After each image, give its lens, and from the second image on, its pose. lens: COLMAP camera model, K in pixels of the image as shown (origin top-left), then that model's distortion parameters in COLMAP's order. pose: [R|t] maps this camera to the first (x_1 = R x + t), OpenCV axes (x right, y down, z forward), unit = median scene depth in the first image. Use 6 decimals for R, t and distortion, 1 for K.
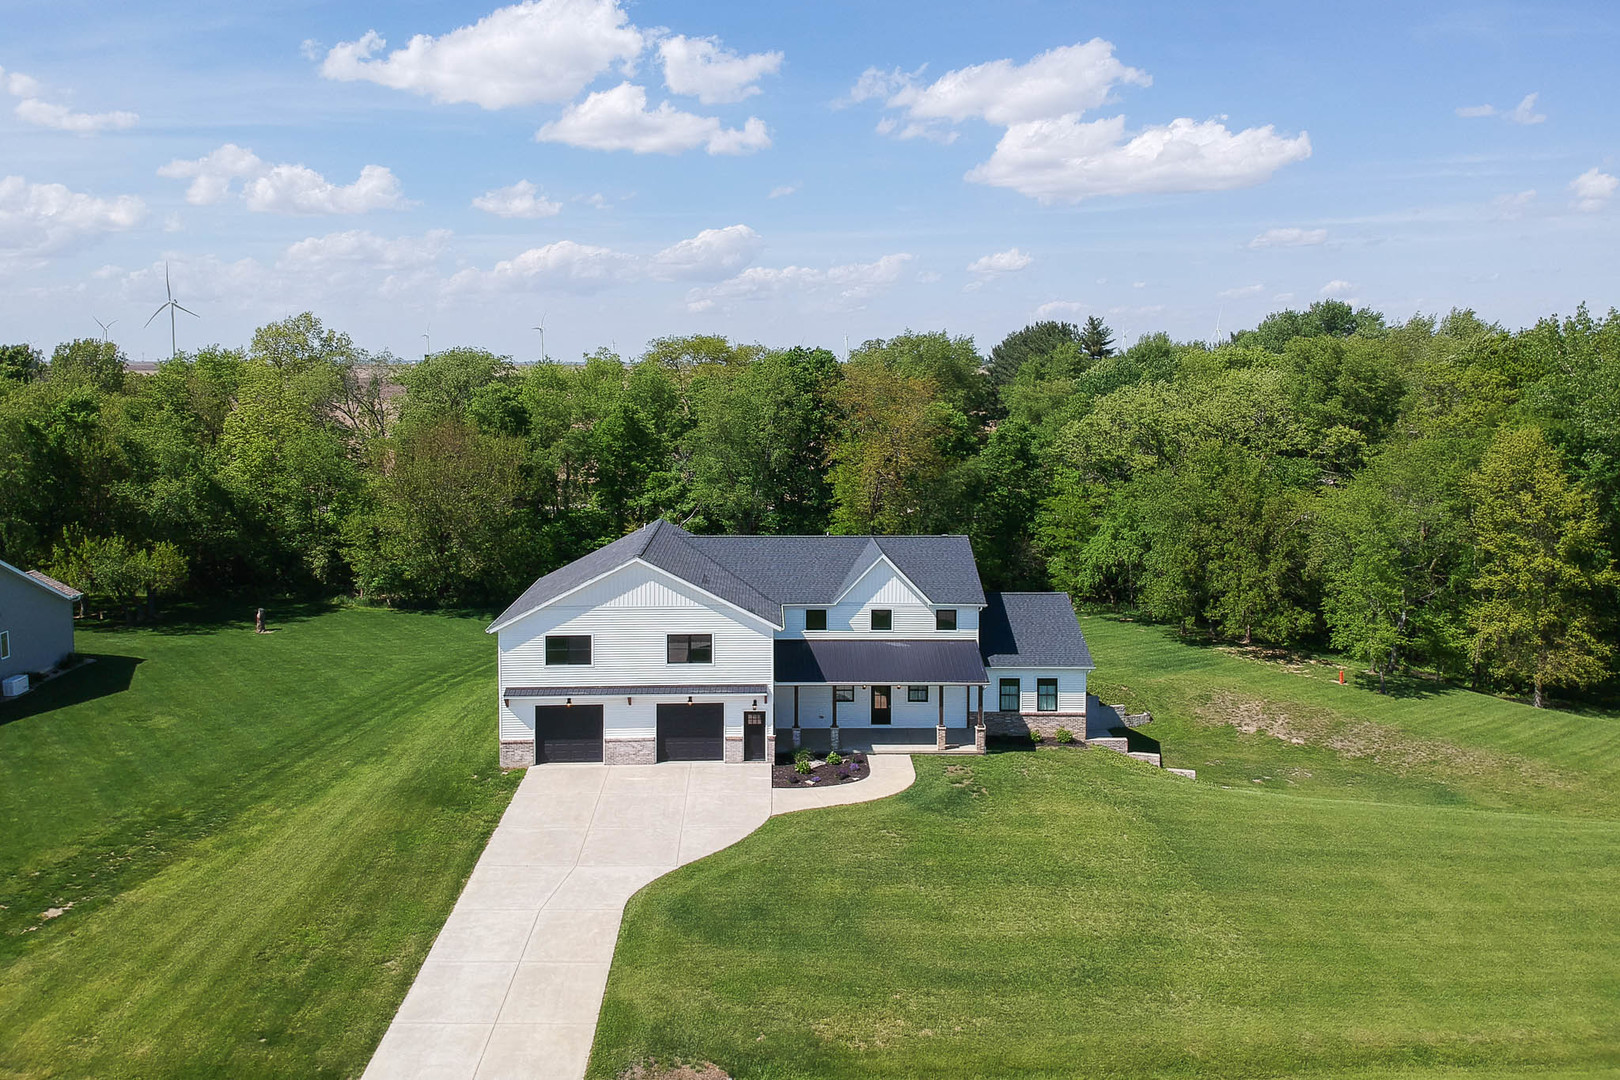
lens RADIAL K [[1192.7, 0, 770.3], [0, 1192.7, 457.0], [0, 0, 1]] dist [0.089939, -0.144102]
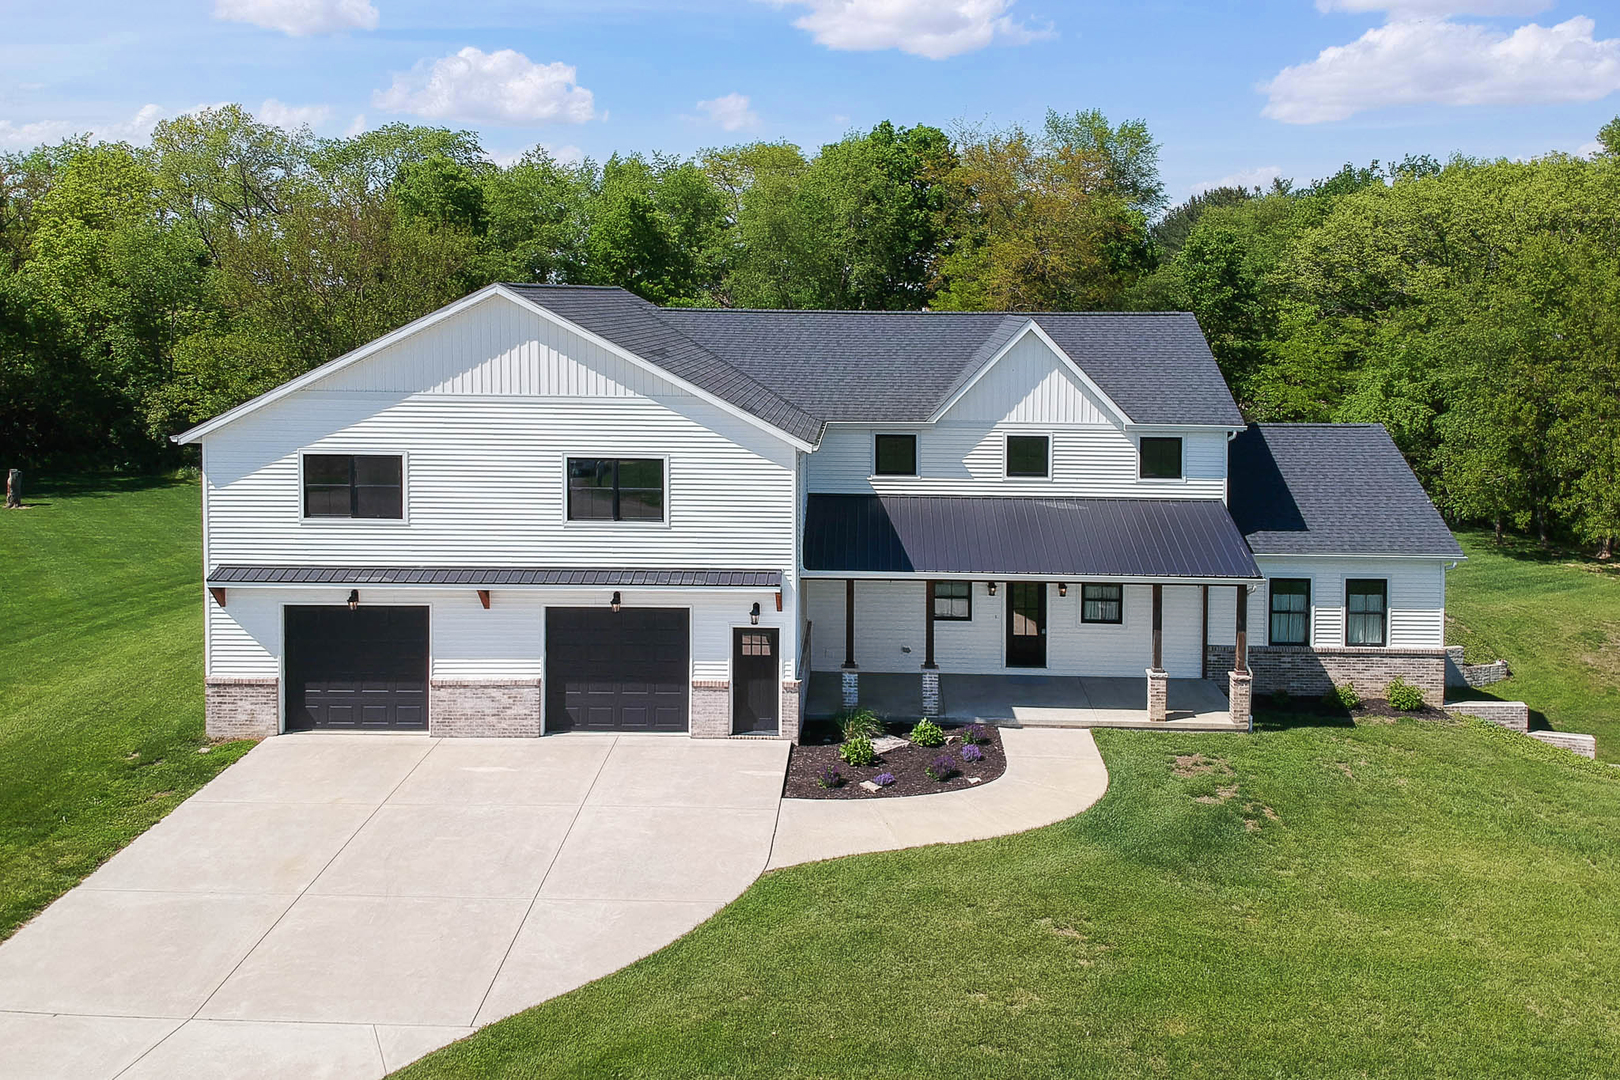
lens RADIAL K [[1257.8, 0, 812.0], [0, 1257.8, 374.7], [0, 0, 1]] dist [0.058373, -0.104279]
pose [[0.998232, 0.005690, -0.059163, 0.035833], [-0.007265, 0.999624, -0.026447, 0.123427], [0.058990, 0.026830, 0.997898, 0.495925]]
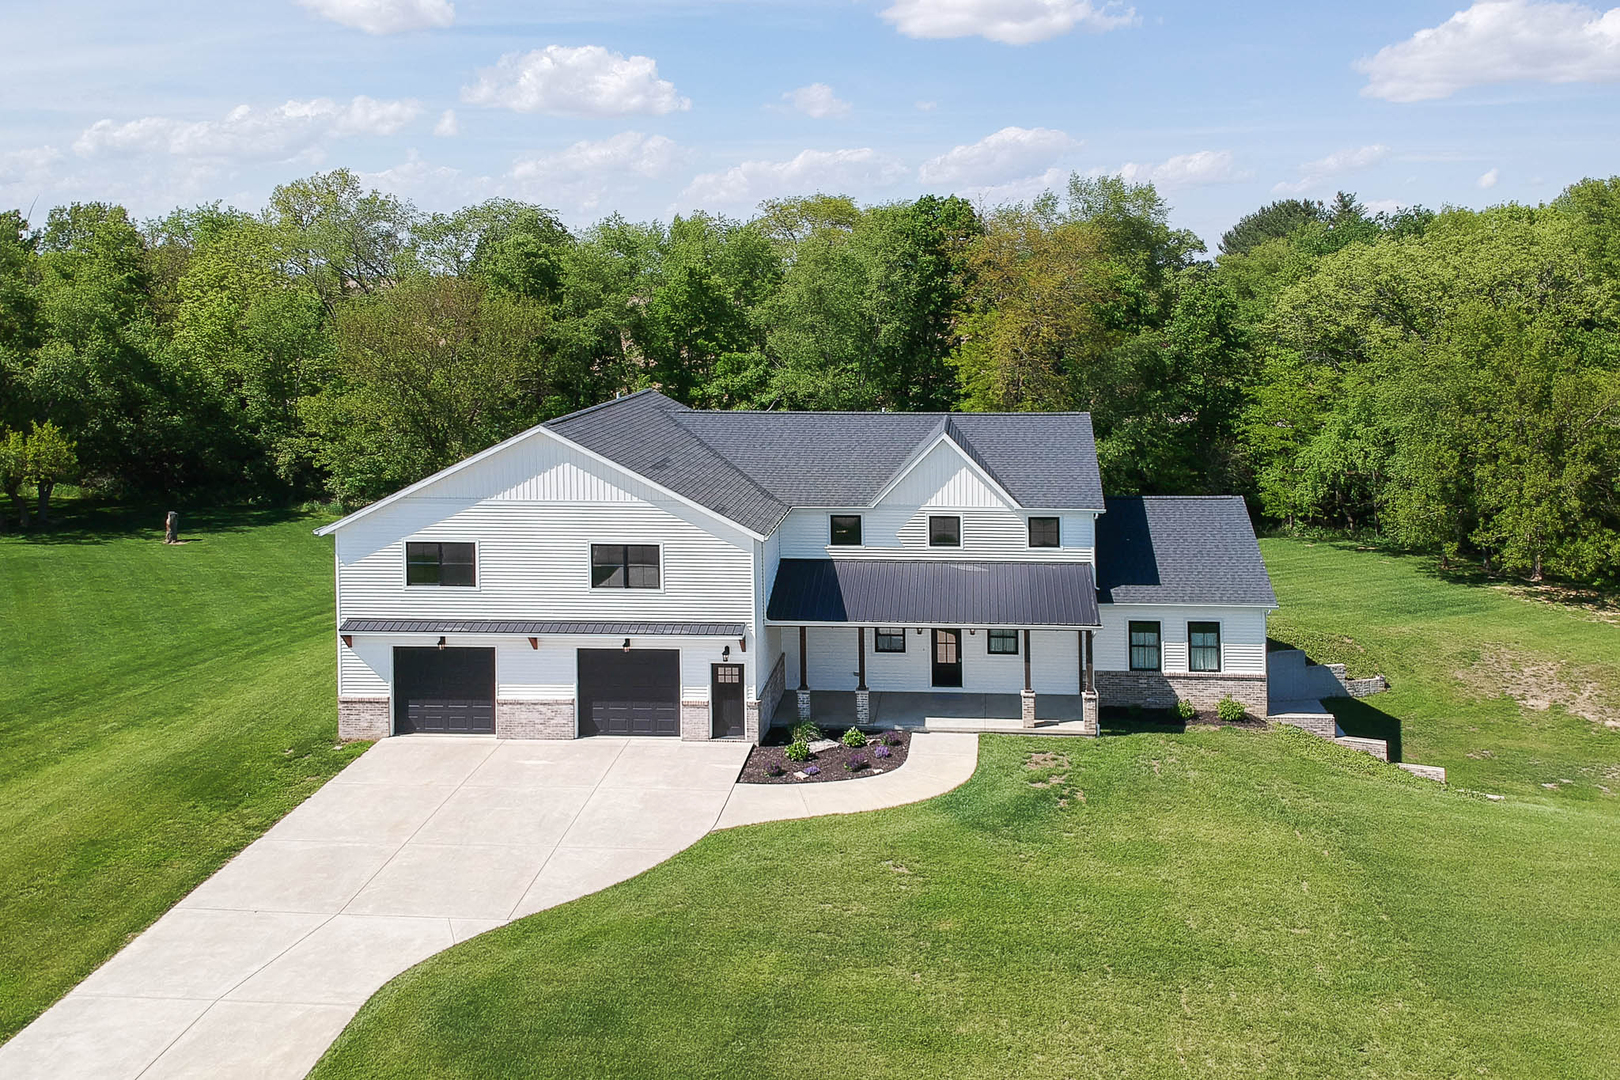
lens RADIAL K [[1275.3, 0, 867.7], [0, 1275.3, 441.1], [0, 0, 1]] dist [0.037248, -0.004668]
pose [[0.994540, 0.002530, -0.104324, 0.129340], [0.001225, 0.999354, 0.035910, 0.066497], [0.104348, -0.035842, 0.993895, 0.318954]]
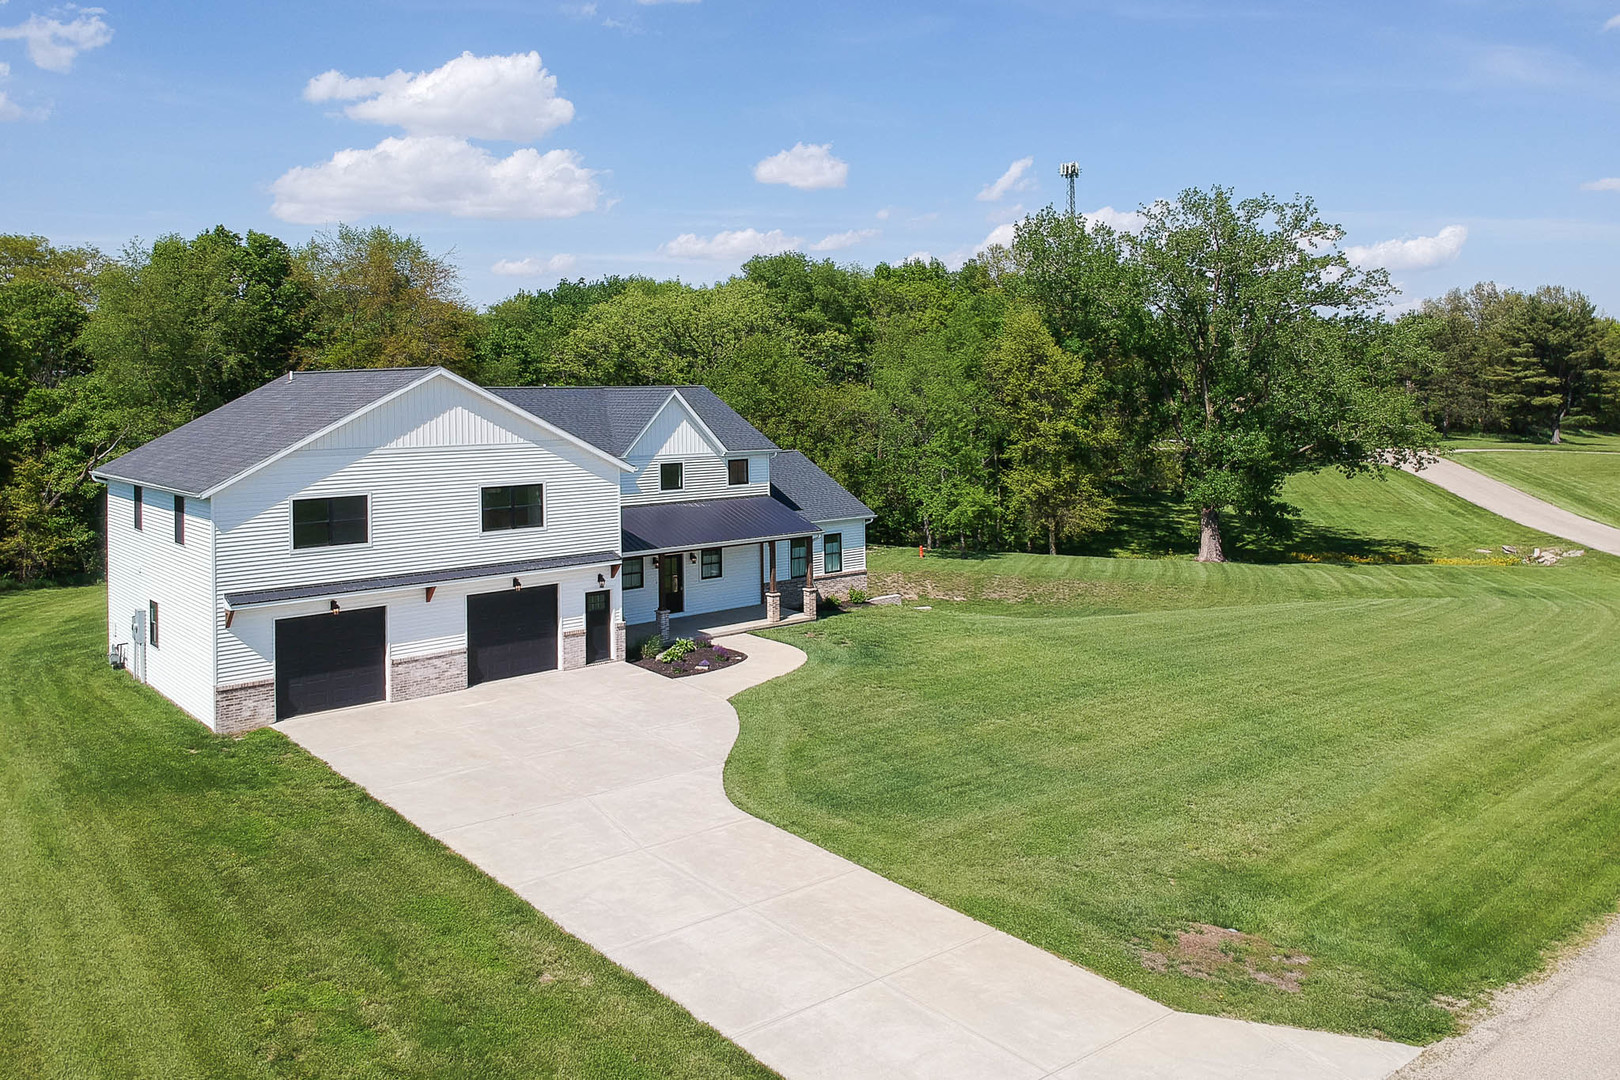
lens RADIAL K [[1257.8, 0, 812.0], [0, 1257.8, 374.7], [0, 0, 1]] dist [0.058373, -0.104279]
pose [[0.778955, -0.006849, 0.627043, -0.365573], [0.059064, 0.996296, -0.062492, 0.134879], [-0.624293, 0.085714, 0.776474, 0.322588]]
